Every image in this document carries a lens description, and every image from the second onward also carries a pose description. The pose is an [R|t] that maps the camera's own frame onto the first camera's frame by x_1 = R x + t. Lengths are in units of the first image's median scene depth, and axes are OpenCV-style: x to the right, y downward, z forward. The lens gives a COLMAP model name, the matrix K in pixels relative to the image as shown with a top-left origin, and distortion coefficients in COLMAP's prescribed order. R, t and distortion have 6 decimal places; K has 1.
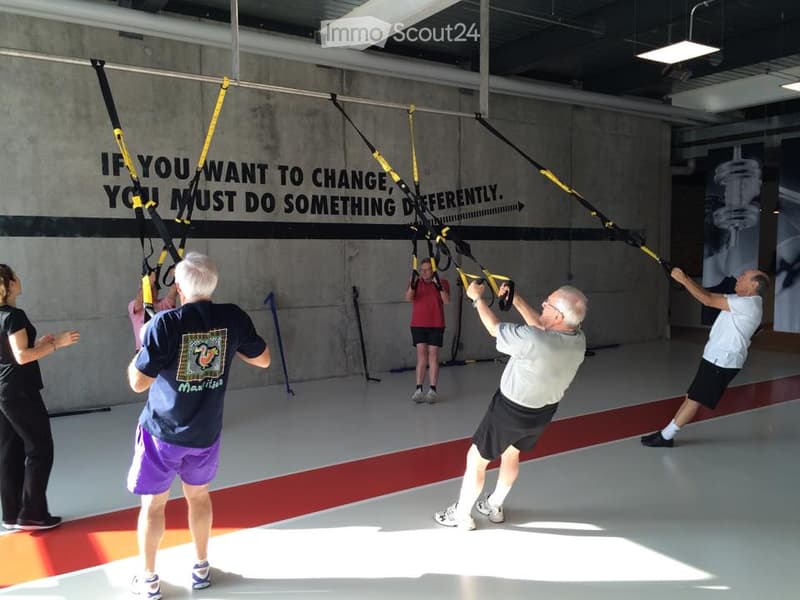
lens RADIAL K [[681.8, 0, 400.0], [0, 681.8, 300.0], [0, 0, 1]] dist [0.087961, -0.108091]
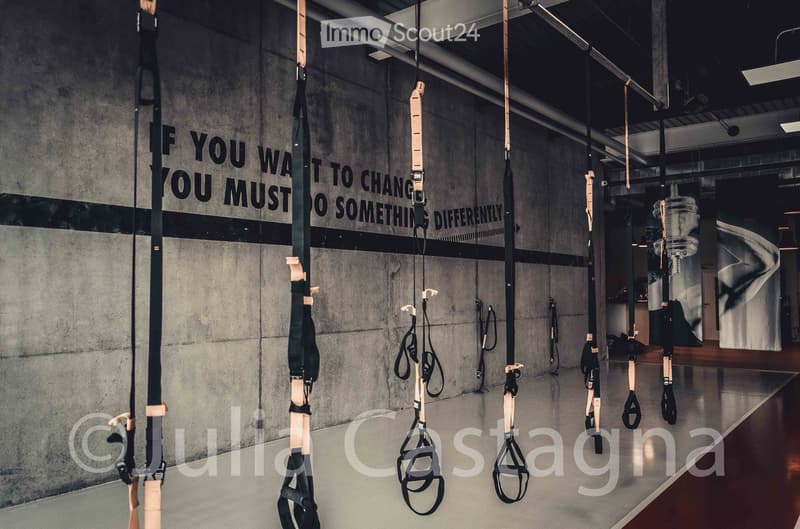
lens RADIAL K [[612.9, 0, 399.3], [0, 612.9, 279.6], [0, 0, 1]] dist [-0.014656, 0.003821]
pose [[0.951946, 0.009913, 0.306104, -0.299284], [0.017448, 0.996097, -0.086522, 0.013328], [-0.305767, 0.087705, 0.948058, 0.248396]]
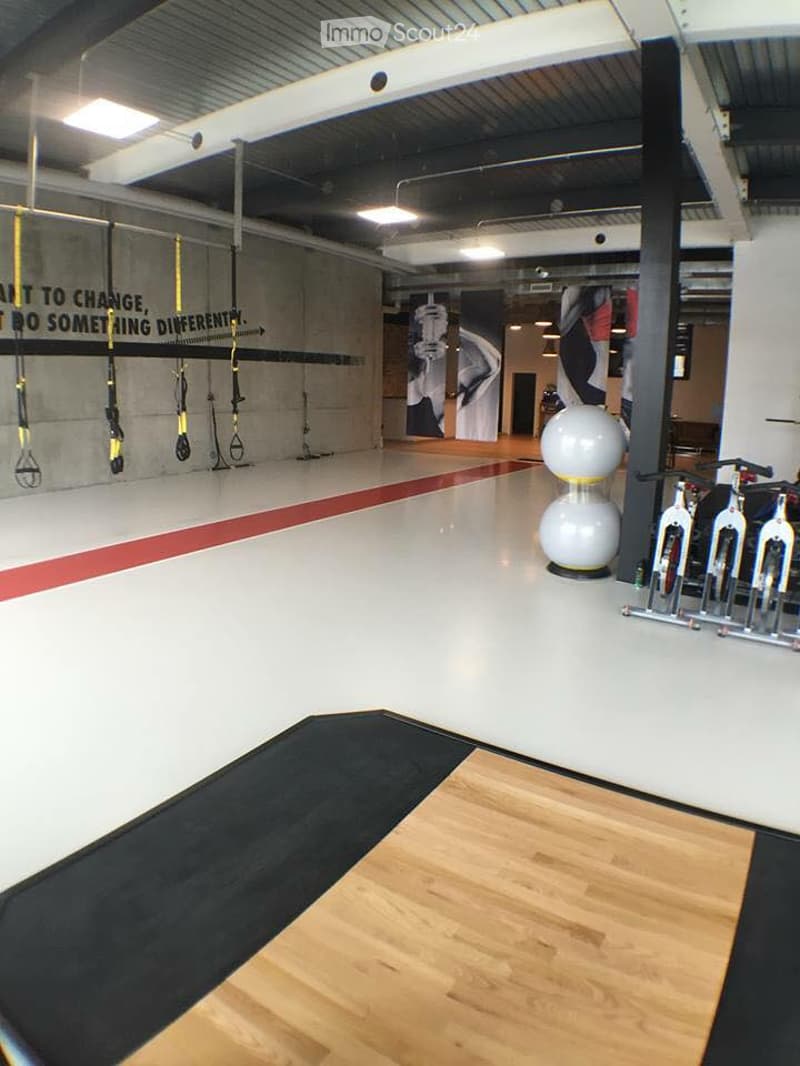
lens RADIAL K [[645.1, 0, 417.0], [0, 645.1, 532.2], [0, 0, 1]] dist [-0.145910, 0.003211]
pose [[0.910089, -0.066353, 0.409066, -0.045355], [0.000918, 0.987419, 0.158124, 0.031785], [-0.414412, -0.143531, 0.898700, -0.108740]]
